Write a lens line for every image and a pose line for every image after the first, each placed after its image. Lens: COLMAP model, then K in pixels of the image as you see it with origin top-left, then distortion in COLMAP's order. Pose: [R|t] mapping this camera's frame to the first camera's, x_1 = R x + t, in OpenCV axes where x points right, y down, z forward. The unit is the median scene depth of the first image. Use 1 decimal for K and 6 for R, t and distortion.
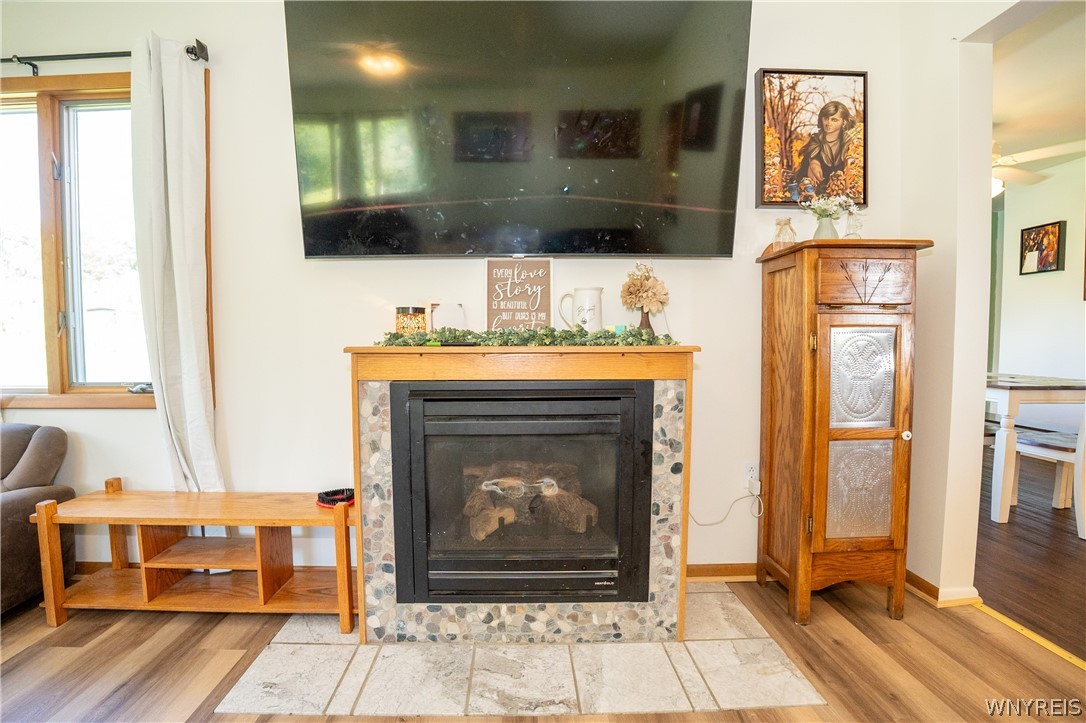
lens RADIAL K [[477.4, 0, 541.0], [0, 477.4, 365.0], [0, 0, 1]] dist [-0.065541, 0.012003]
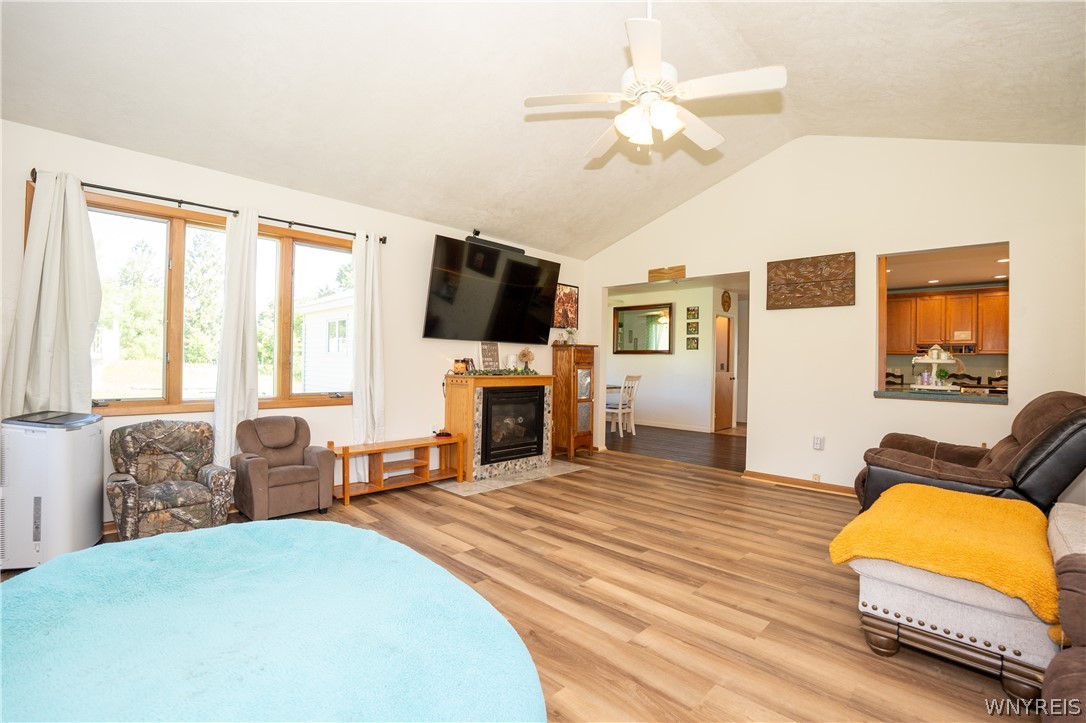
lens RADIAL K [[491.6, 0, 541.0], [0, 491.6, 363.7], [0, 0, 1]] dist [-0.081213, 0.021988]
pose [[0.701337, 0.016609, 0.712636, -2.175033], [0.014838, 0.999172, -0.037891, 0.009309], [-0.712676, 0.037148, 0.700510, -1.360966]]
